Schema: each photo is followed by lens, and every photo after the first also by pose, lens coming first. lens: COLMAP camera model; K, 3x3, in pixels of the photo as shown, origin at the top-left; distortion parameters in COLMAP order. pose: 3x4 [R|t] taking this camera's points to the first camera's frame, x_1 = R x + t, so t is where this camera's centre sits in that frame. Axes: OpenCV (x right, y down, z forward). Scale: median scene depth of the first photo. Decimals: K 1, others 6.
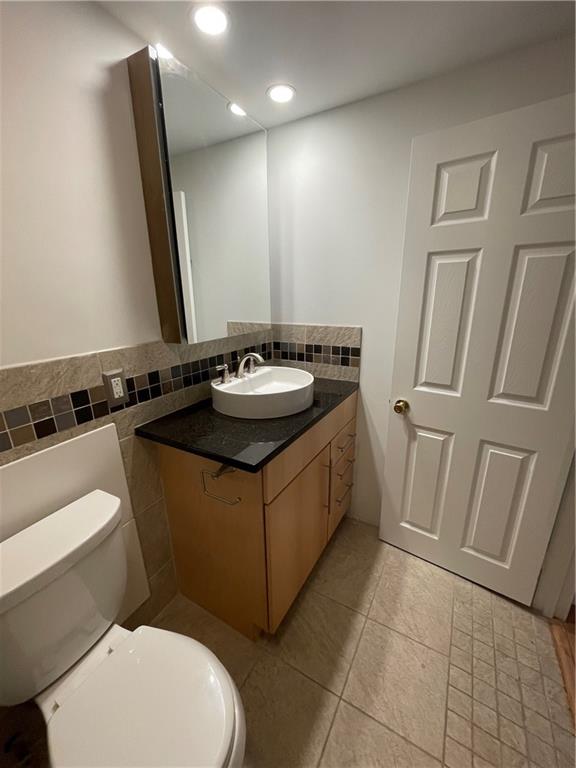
lens RADIAL K [[310.1, 0, 288.0], [0, 310.1, 384.0], [0, 0, 1]] dist [-0.001105, -0.000805]
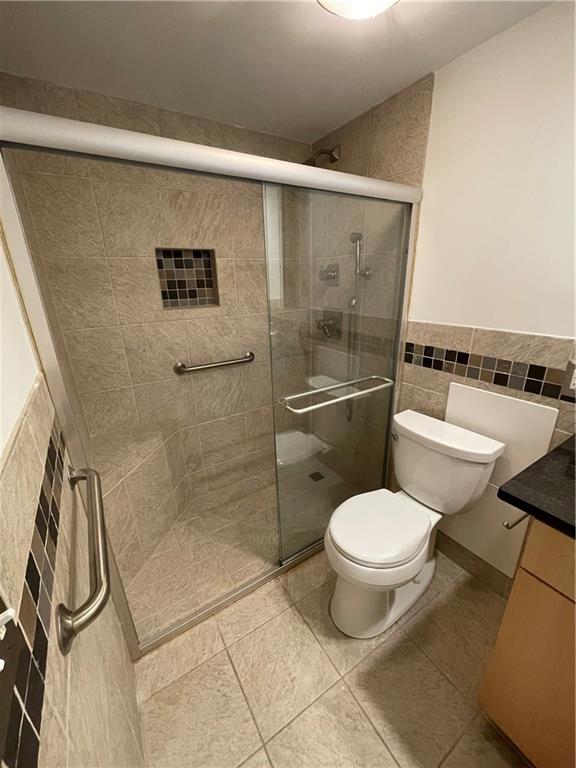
lens RADIAL K [[310.1, 0, 288.0], [0, 310.1, 384.0], [0, 0, 1]] dist [-0.001105, -0.000805]
pose [[-0.470556, 0.306626, -0.827380, 0.763391], [-0.228498, 0.863348, 0.449909, -0.229716], [0.852271, 0.400762, -0.336191, 0.626693]]
